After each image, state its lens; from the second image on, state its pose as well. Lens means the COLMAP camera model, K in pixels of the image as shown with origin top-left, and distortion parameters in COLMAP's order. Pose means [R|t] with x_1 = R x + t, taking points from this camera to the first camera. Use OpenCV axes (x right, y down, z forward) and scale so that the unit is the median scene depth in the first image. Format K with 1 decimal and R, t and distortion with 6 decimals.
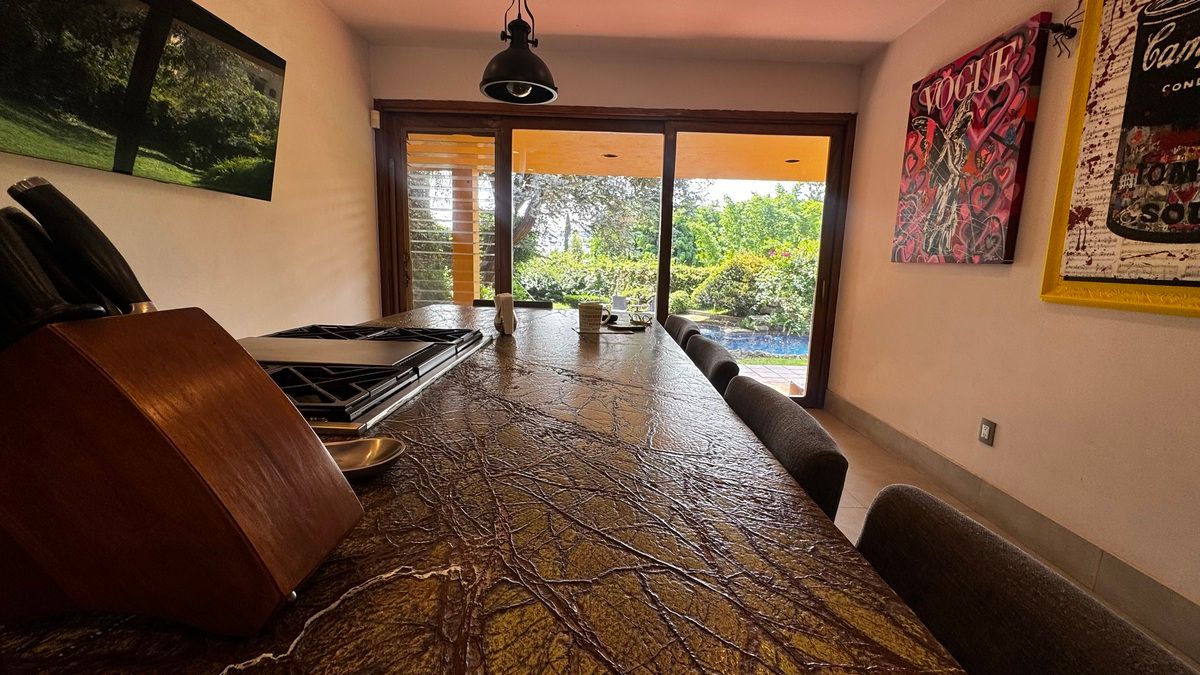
lens RADIAL K [[477.5, 0, 600.0], [0, 477.5, 337.5], [0, 0, 1]] dist [0.001149, -0.000095]
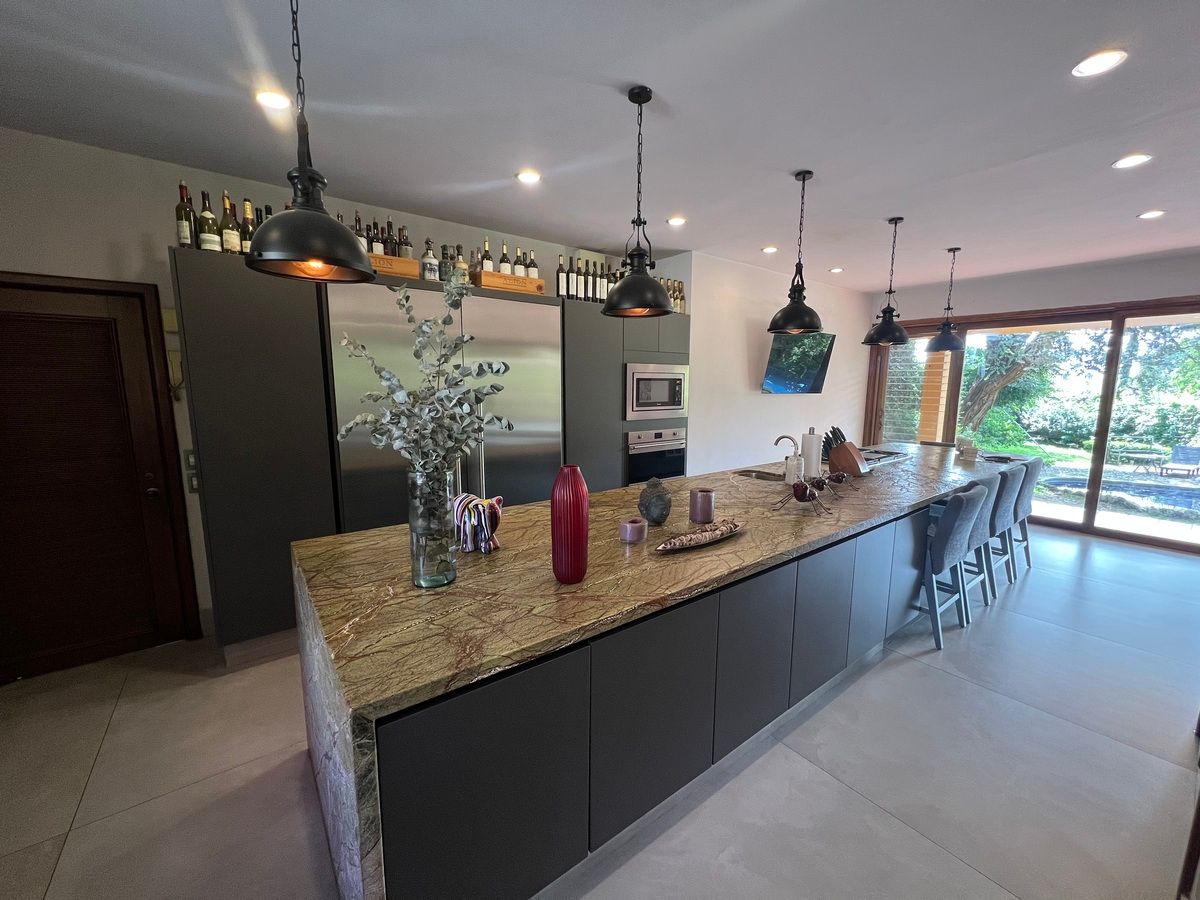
lens RADIAL K [[475.1, 0, 595.6], [0, 475.1, 450.8], [0, 0, 1]] dist [0.000318, 0.000051]
pose [[0.604621, 0.083714, -0.792102, 0.054222], [-0.112993, 0.993419, 0.018742, 0.008185], [0.788458, 0.078170, 0.610101, -0.135107]]
